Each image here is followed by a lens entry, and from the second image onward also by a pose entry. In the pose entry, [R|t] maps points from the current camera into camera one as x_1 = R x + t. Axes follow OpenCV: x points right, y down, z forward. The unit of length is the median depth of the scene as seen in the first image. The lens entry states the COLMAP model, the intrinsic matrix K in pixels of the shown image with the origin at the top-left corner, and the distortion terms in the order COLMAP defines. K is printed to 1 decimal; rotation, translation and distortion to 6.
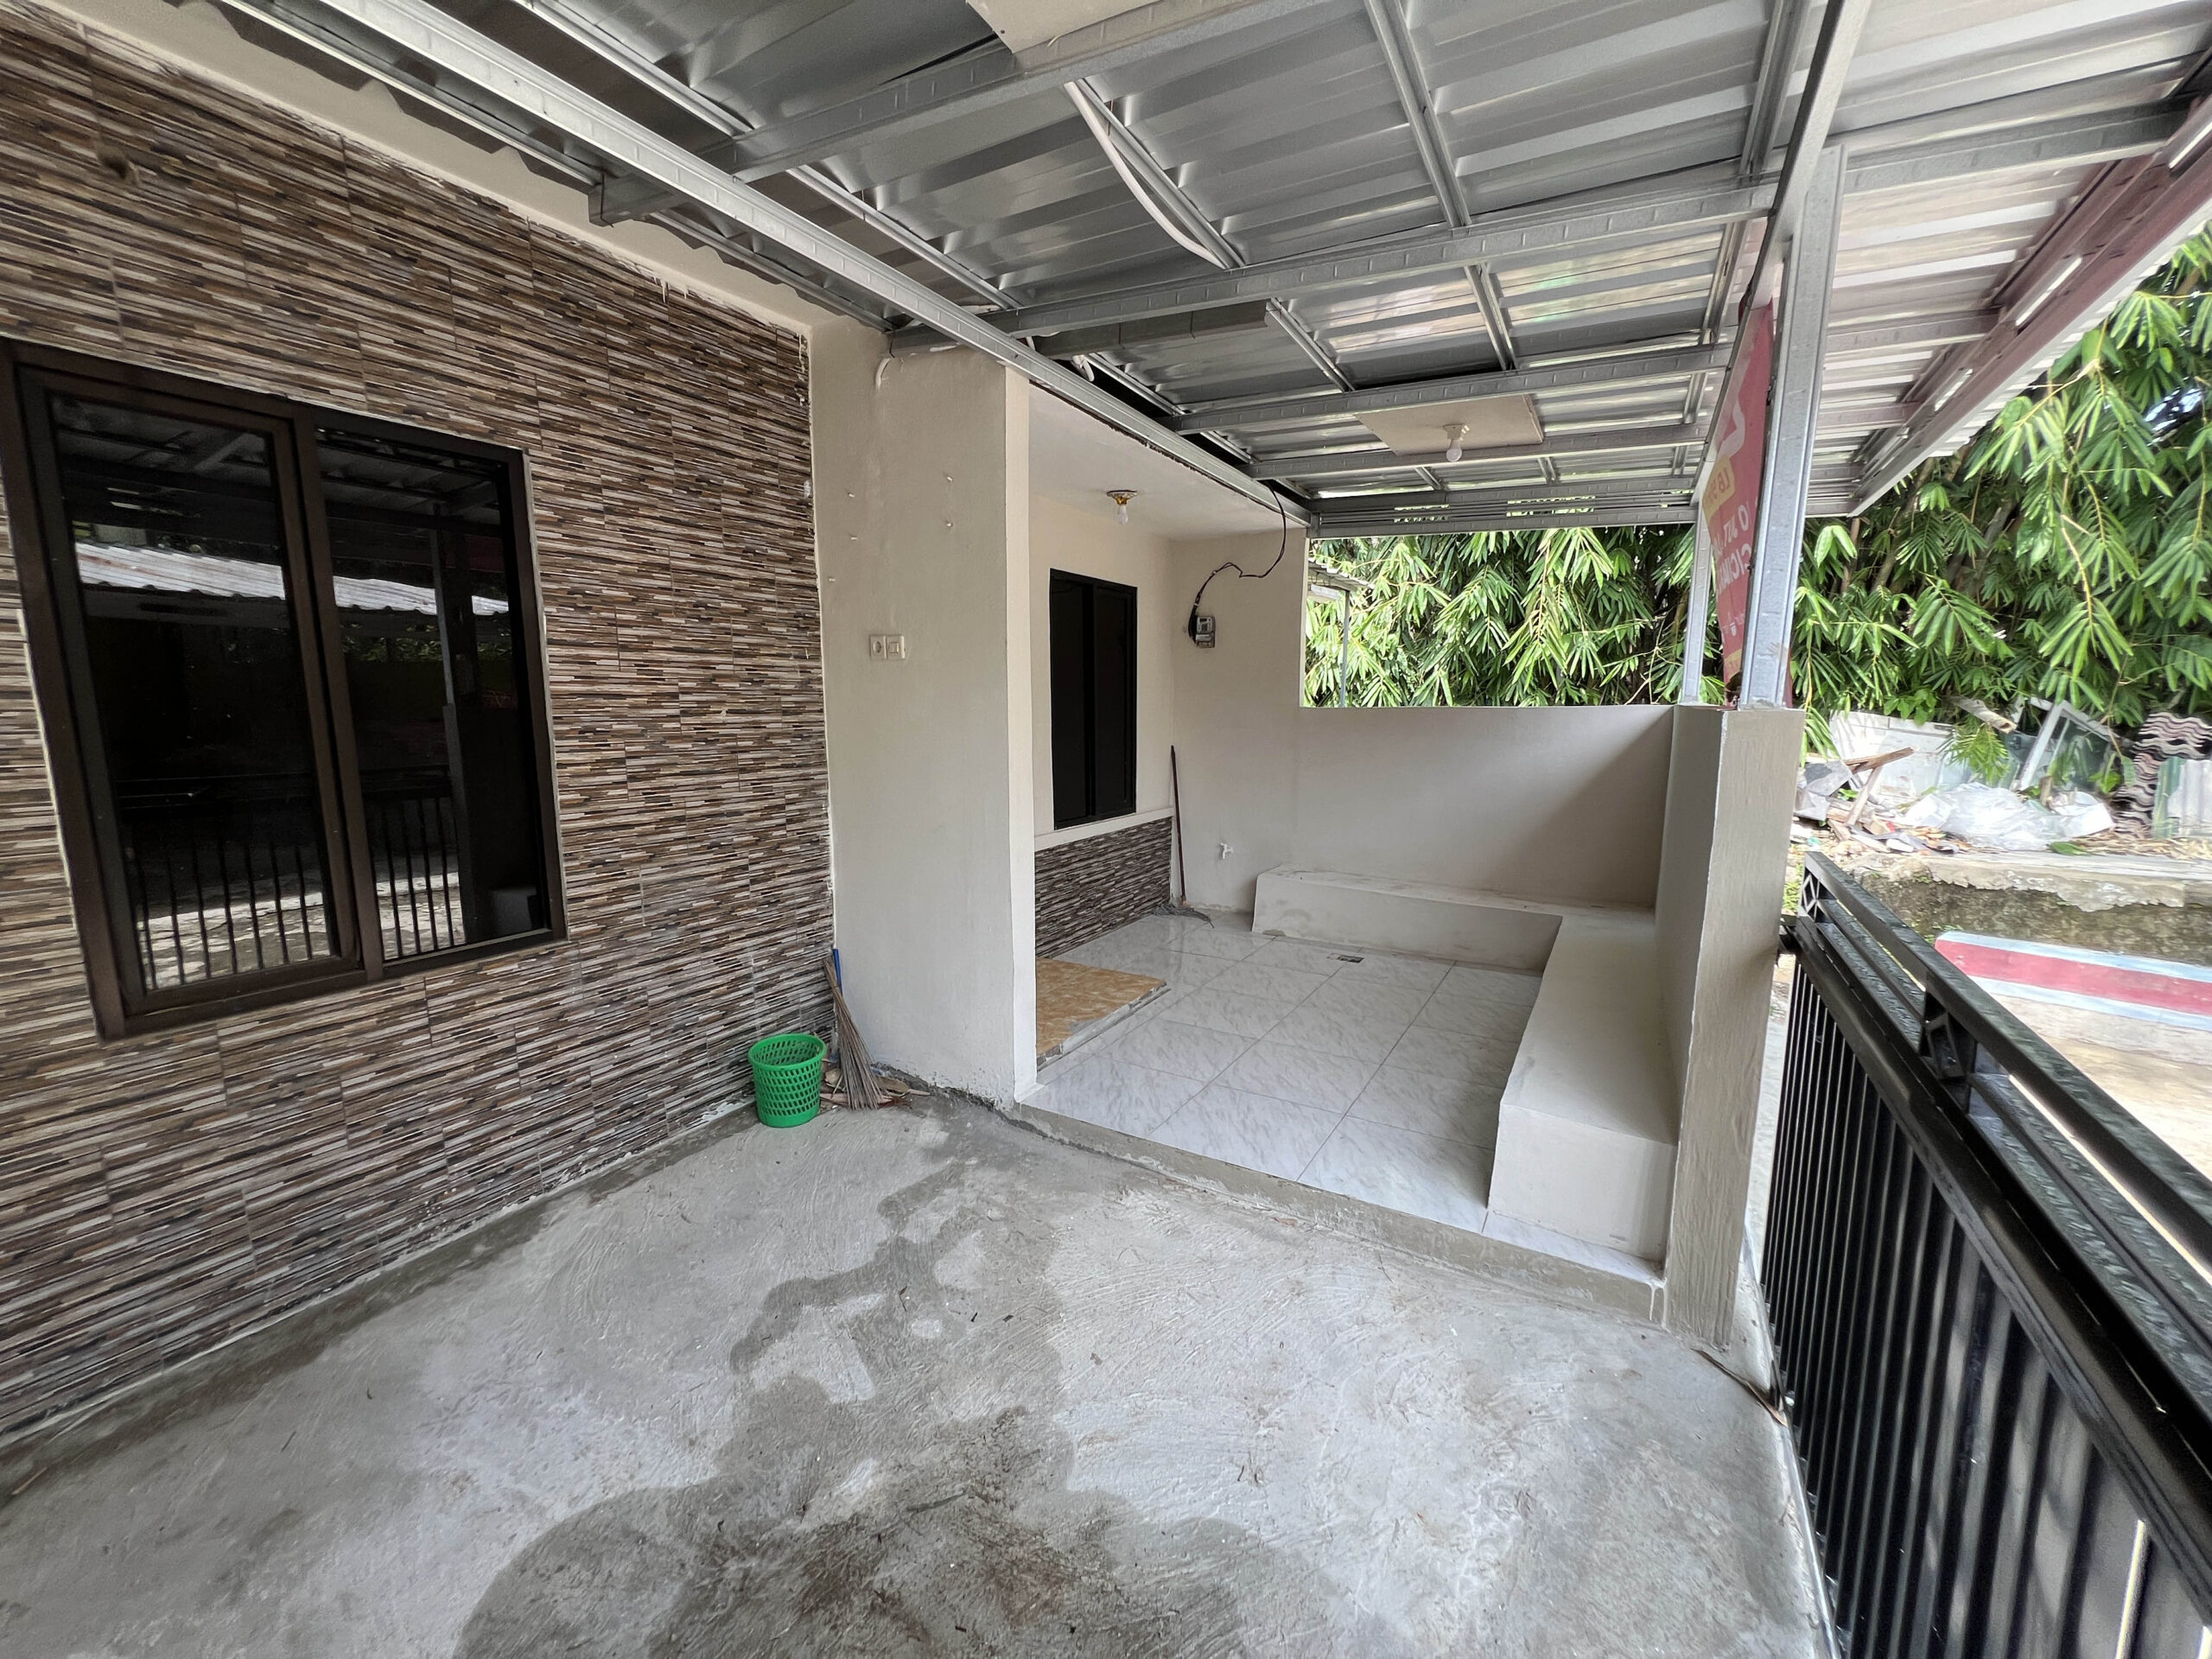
lens RADIAL K [[885.0, 0, 1104.2], [0, 885.0, 836.0], [0, 0, 1]] dist [-0.000907, 0.000493]
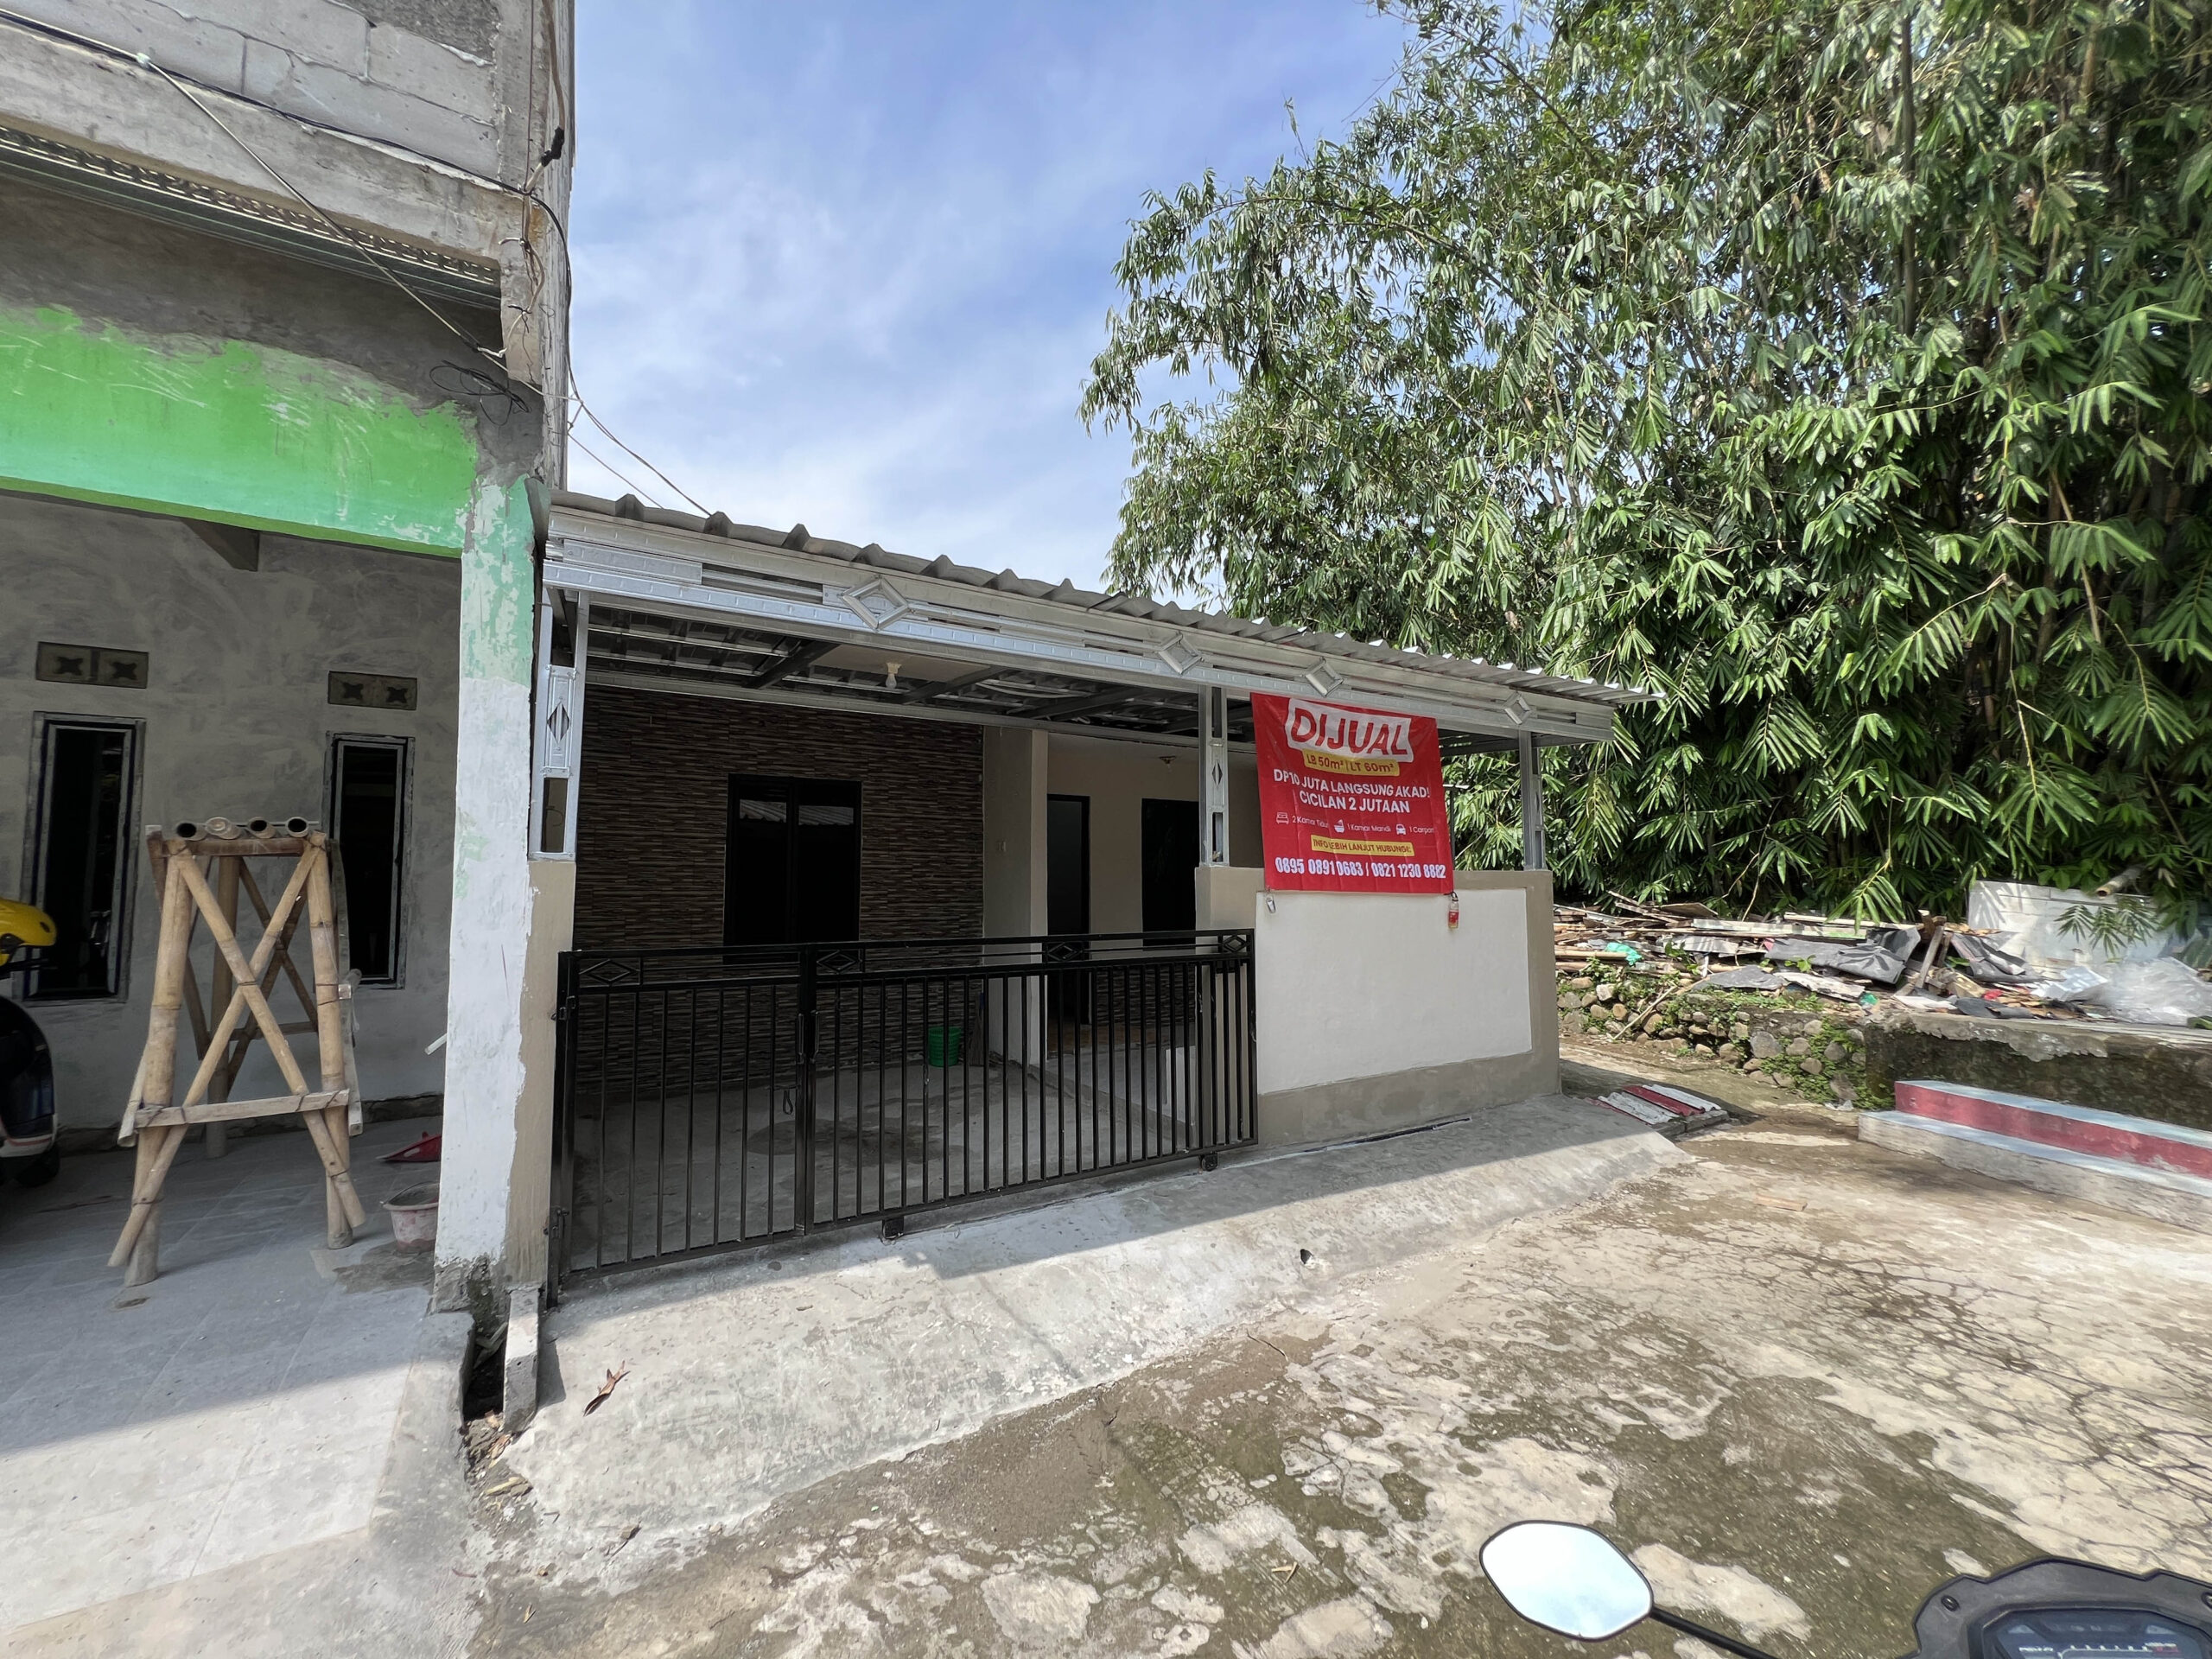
lens RADIAL K [[886.2, 0, 1107.7], [0, 886.2, 833.5], [0, 0, 1]] dist [0.000262, 0.000335]
pose [[0.885913, -0.029355, -0.462922, 0.697470], [-0.068570, 0.978743, -0.193290, 0.110672], [0.458755, 0.202981, 0.865068, -0.540981]]
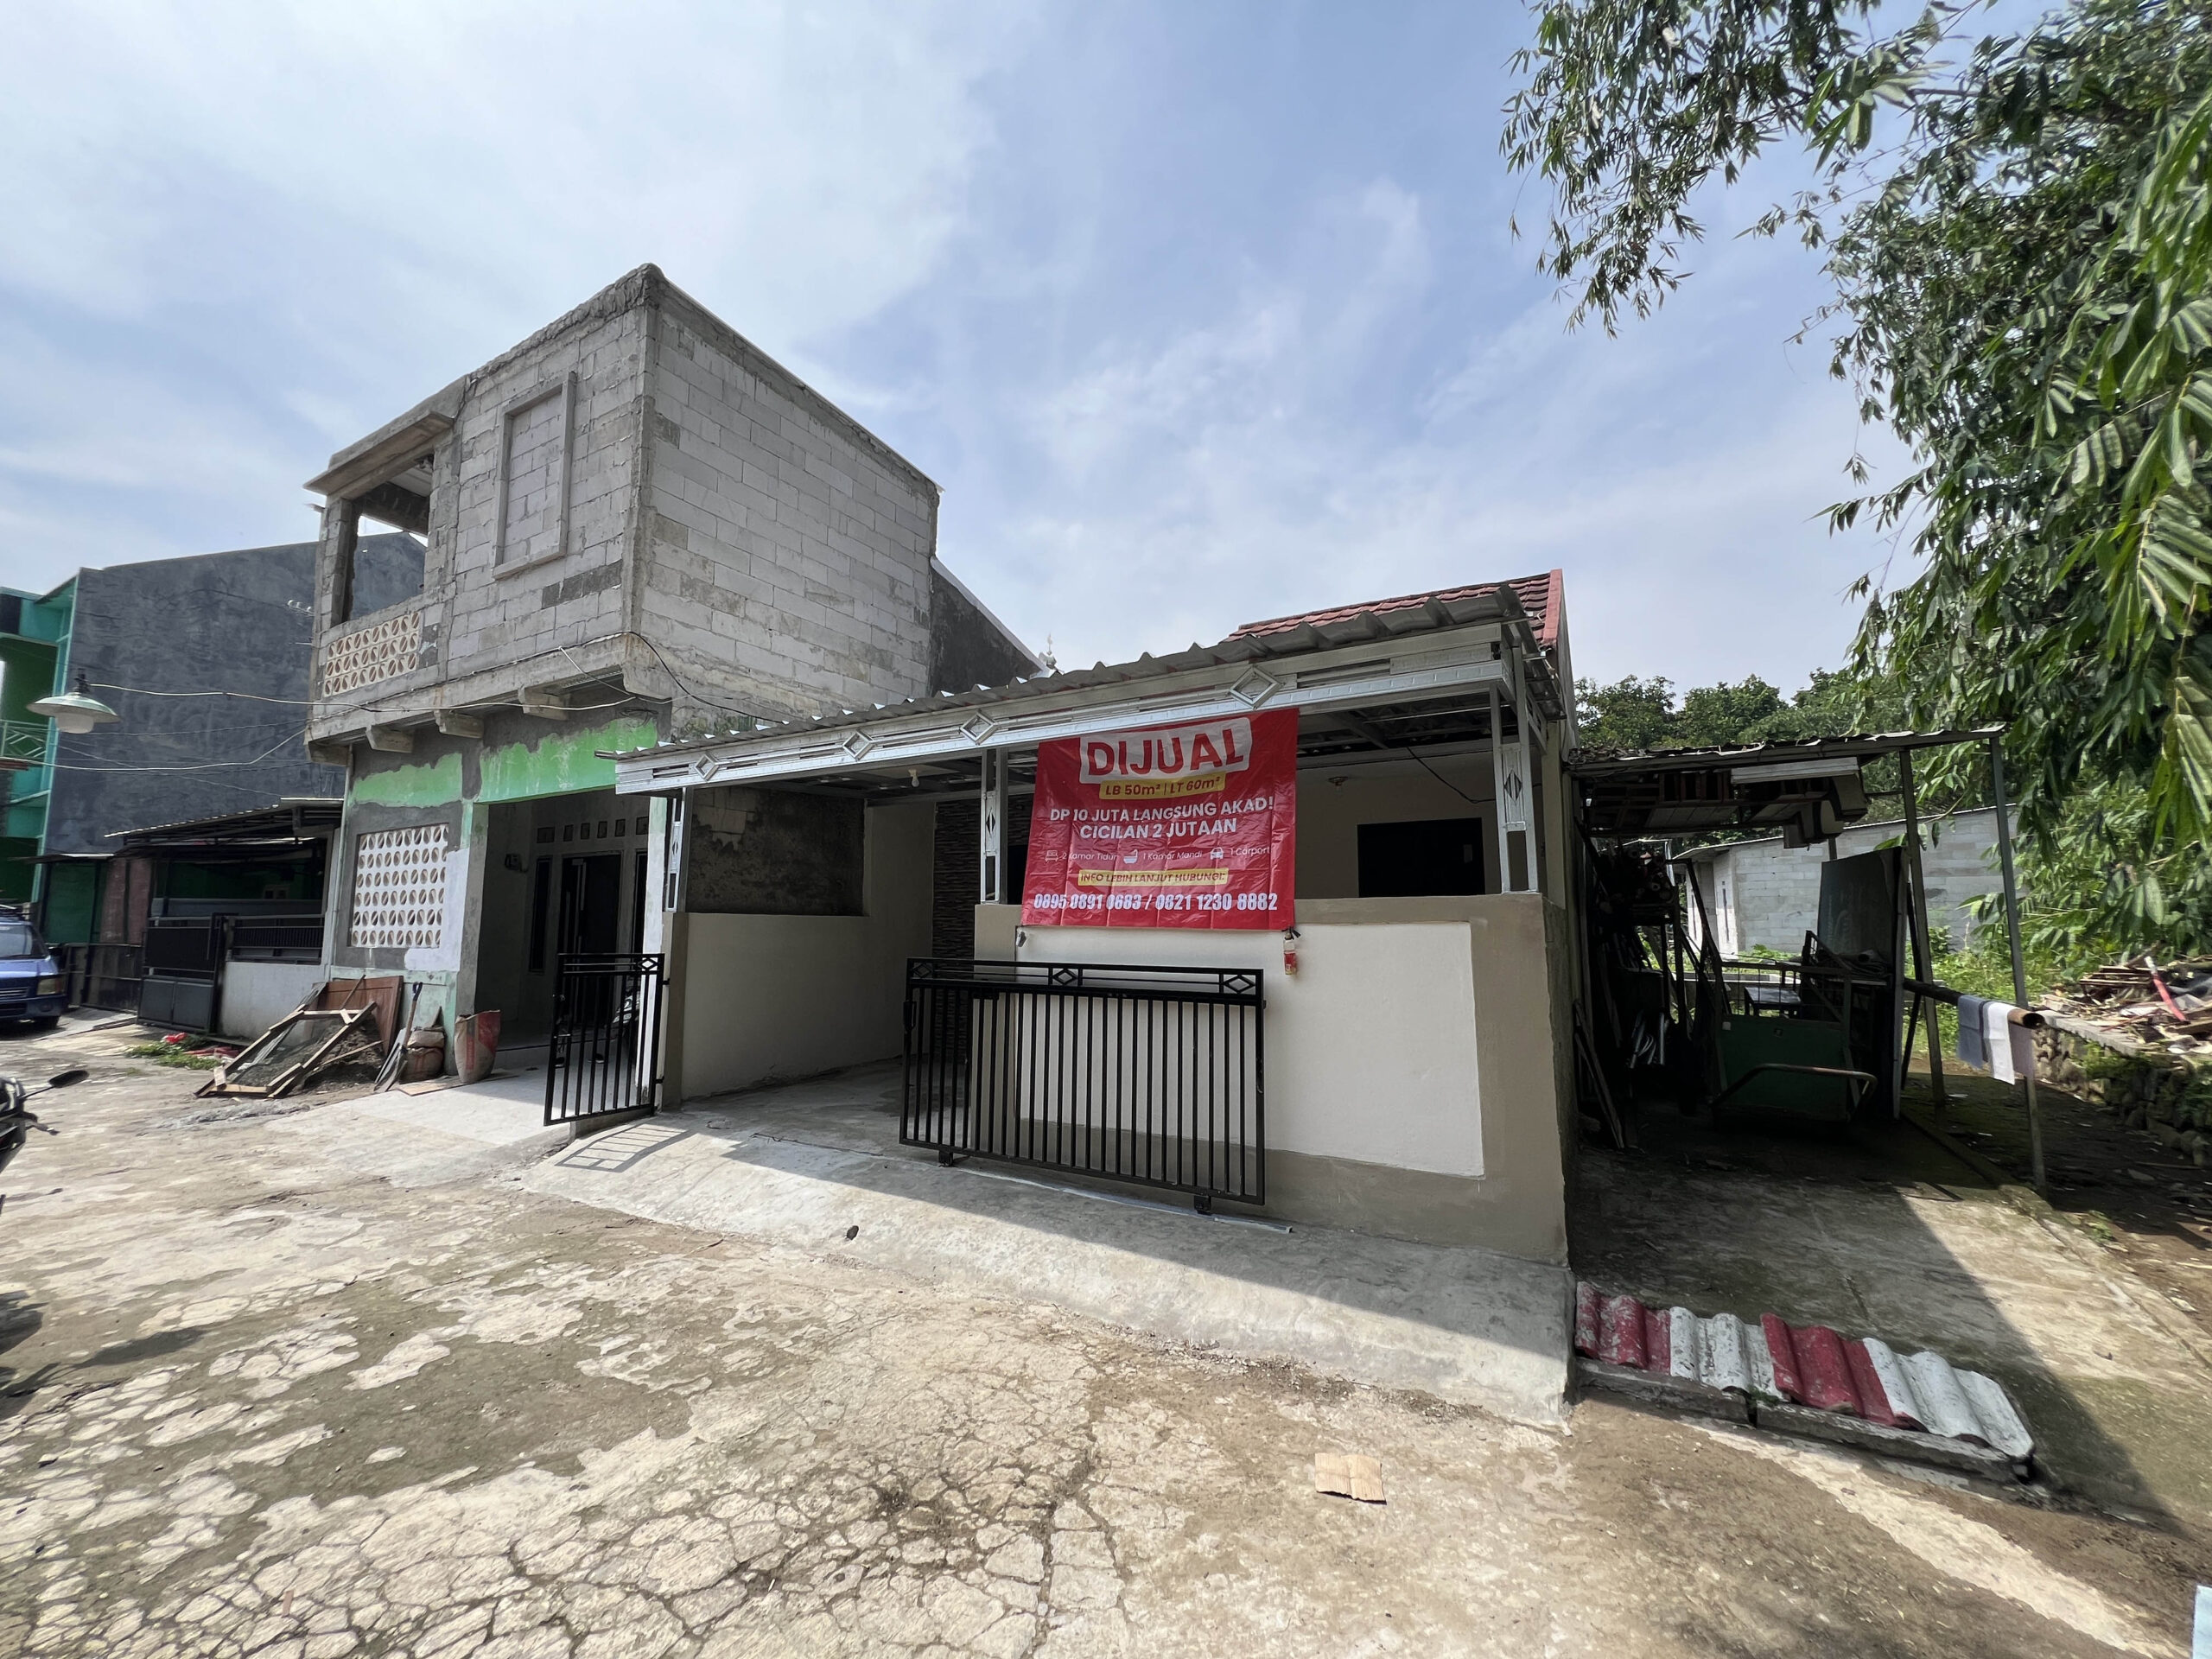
lens RADIAL K [[885.0, 0, 1104.2], [0, 885.0, 836.0], [0, 0, 1]] dist [-0.000907, 0.000493]
pose [[0.019440, -0.104745, -0.994309, 1.513633], [-0.150141, 0.982914, -0.106480, -0.049223], [0.988474, 0.151356, 0.003382, 0.563613]]
